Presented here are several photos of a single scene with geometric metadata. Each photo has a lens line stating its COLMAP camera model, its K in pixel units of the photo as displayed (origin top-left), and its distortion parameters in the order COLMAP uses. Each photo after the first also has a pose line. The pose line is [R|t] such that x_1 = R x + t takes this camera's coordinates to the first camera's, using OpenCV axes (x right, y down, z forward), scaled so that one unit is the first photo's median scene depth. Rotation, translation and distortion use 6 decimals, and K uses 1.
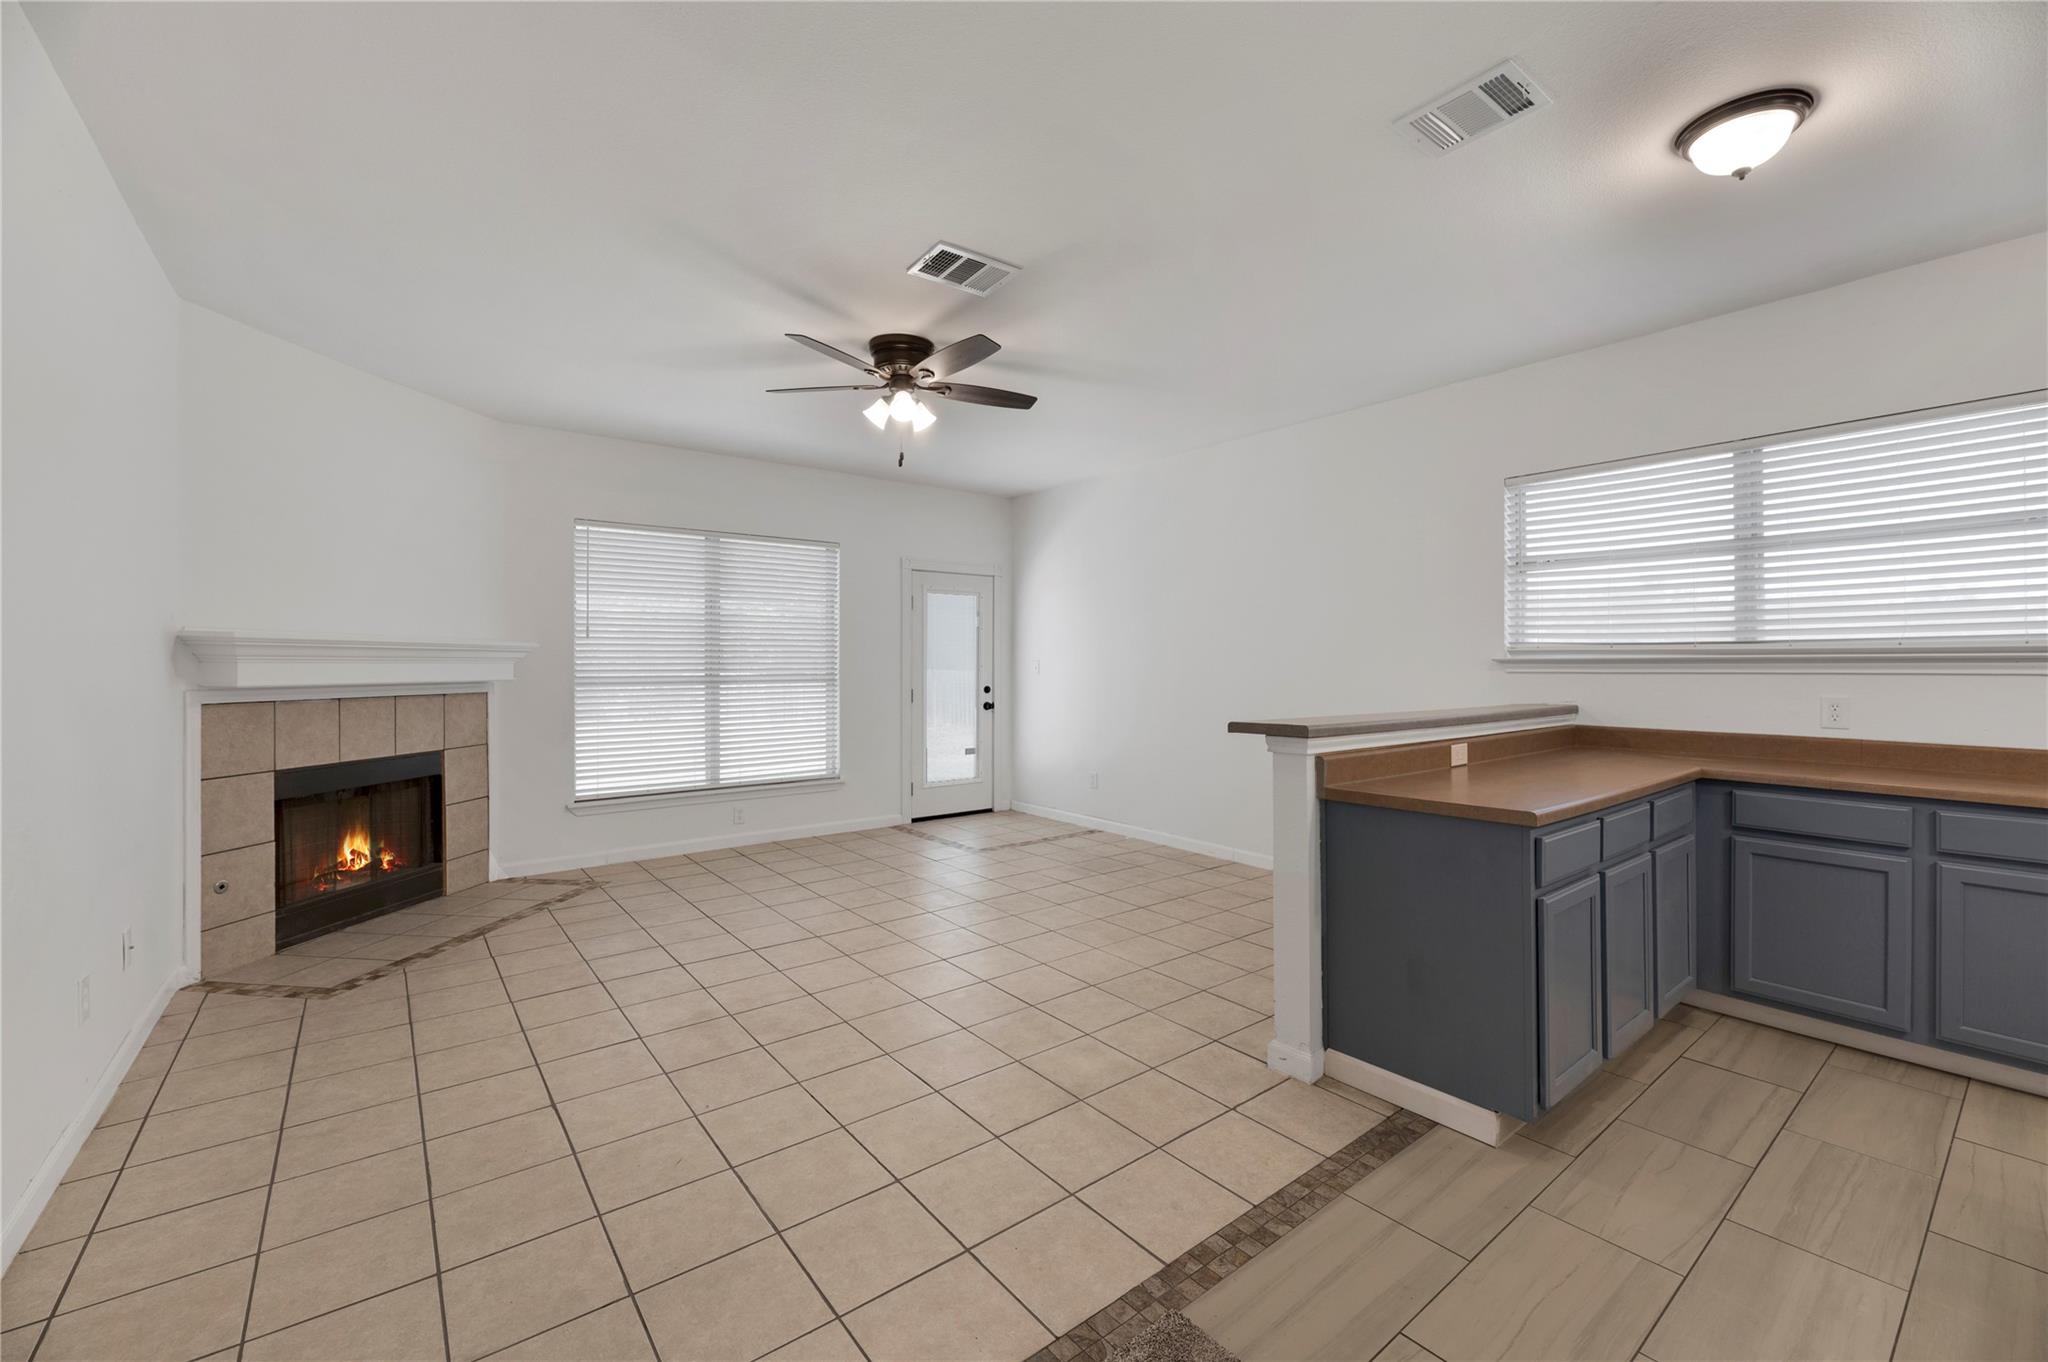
lens RADIAL K [[839.2, 0, 1025.7], [0, 839.2, 661.7], [0, 0, 1]] dist [-0.002084, -0.002237]
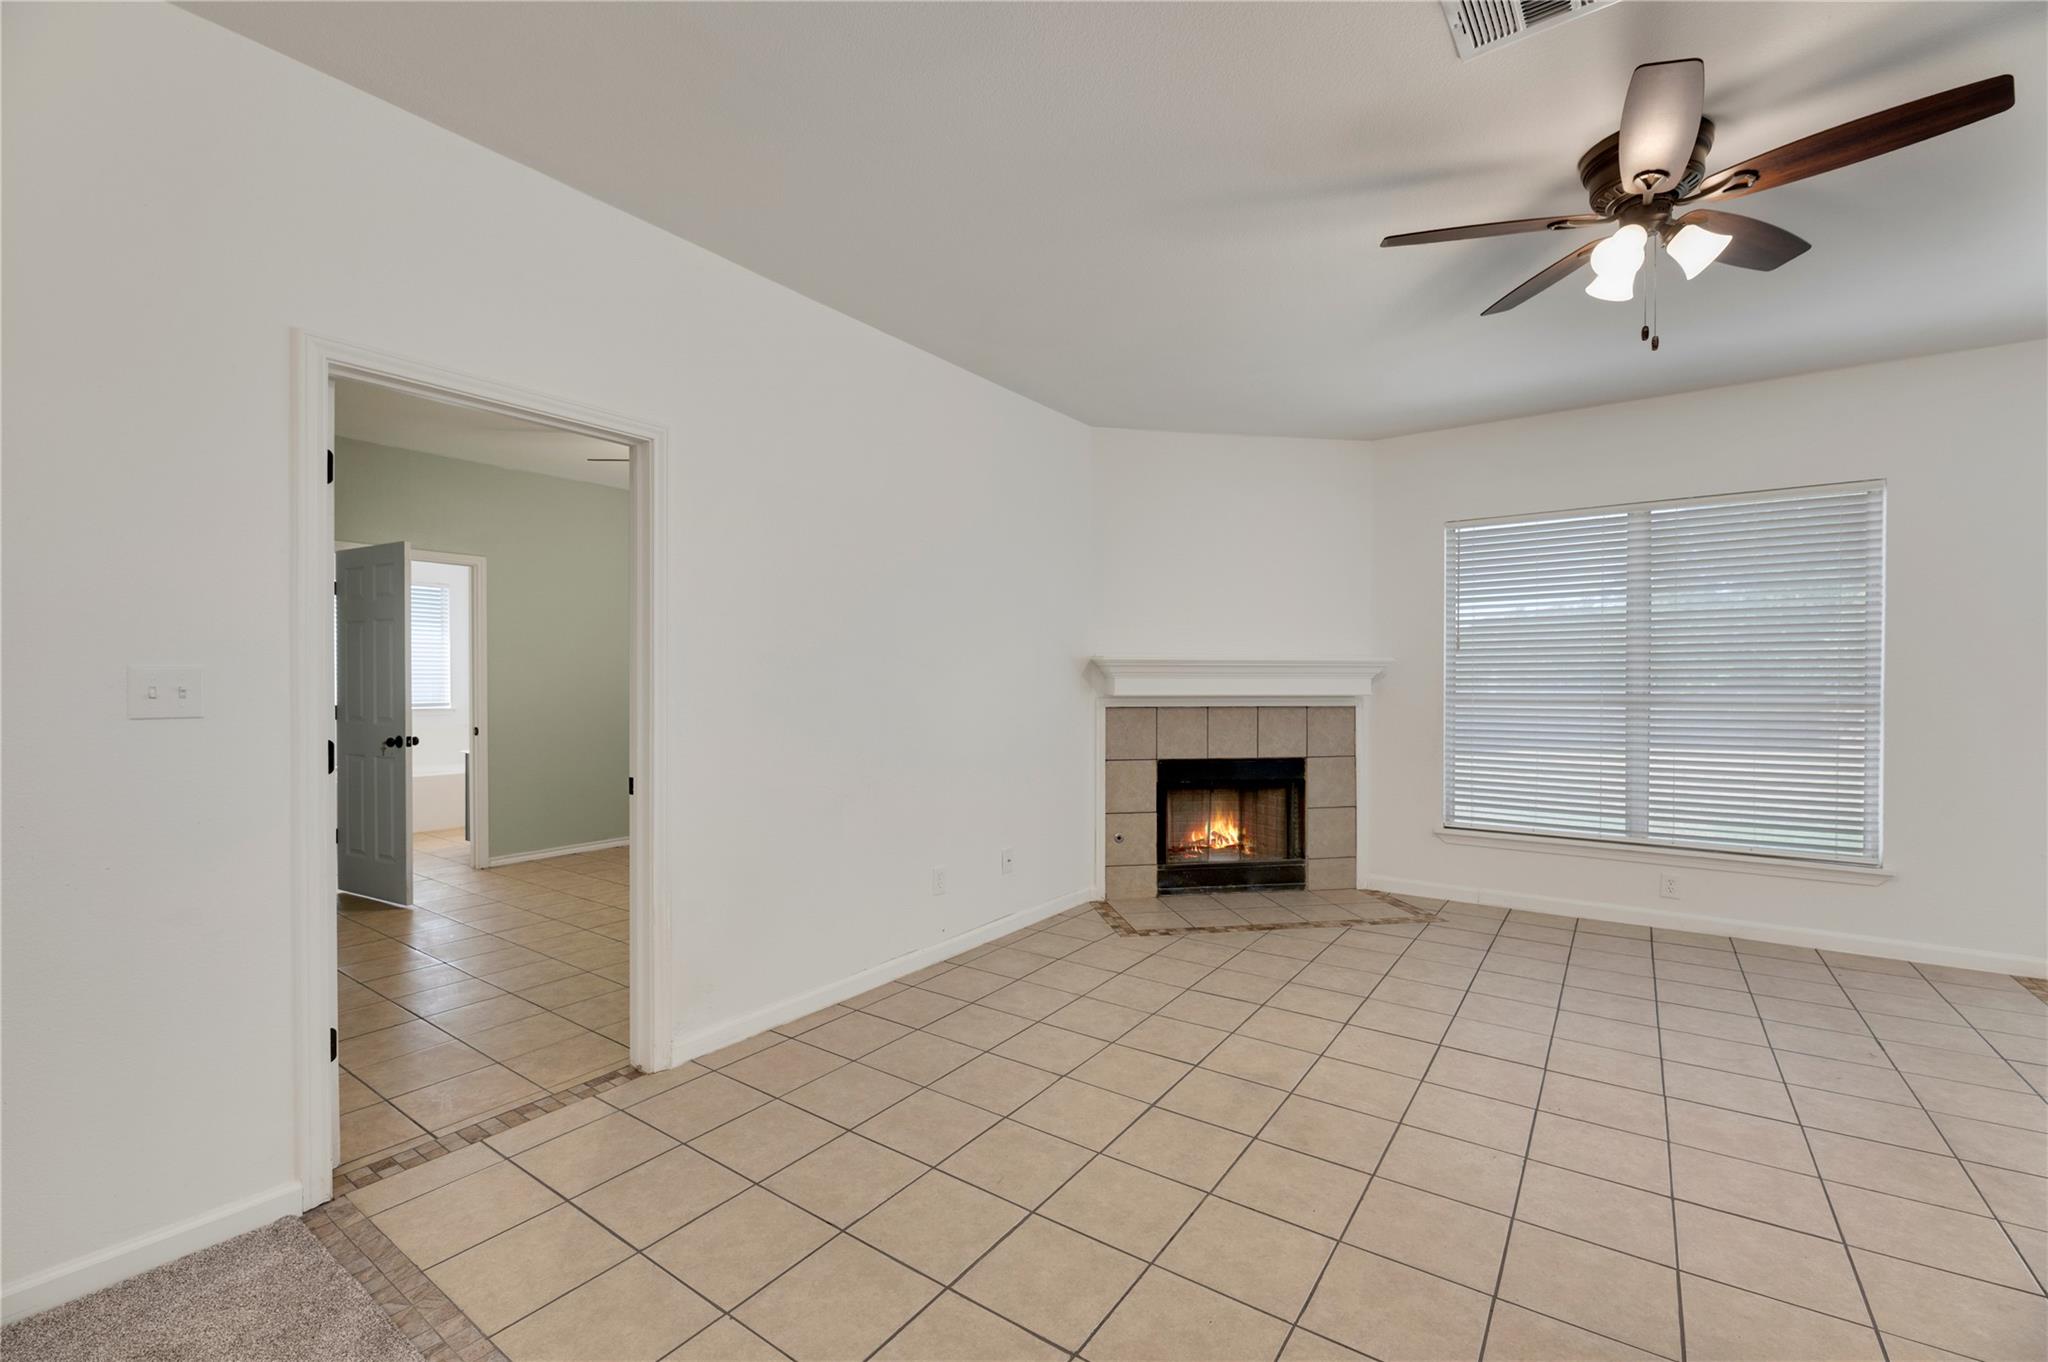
lens RADIAL K [[839.2, 0, 1008.3], [0, 839.2, 686.6], [0, 0, 1]] dist [-0.002084, -0.002237]
pose [[0.280807, 0.004898, -0.959752, 0.299399], [0.002407, 0.999980, 0.005808, 0.008278], [0.959761, -0.003941, 0.280790, 0.400800]]
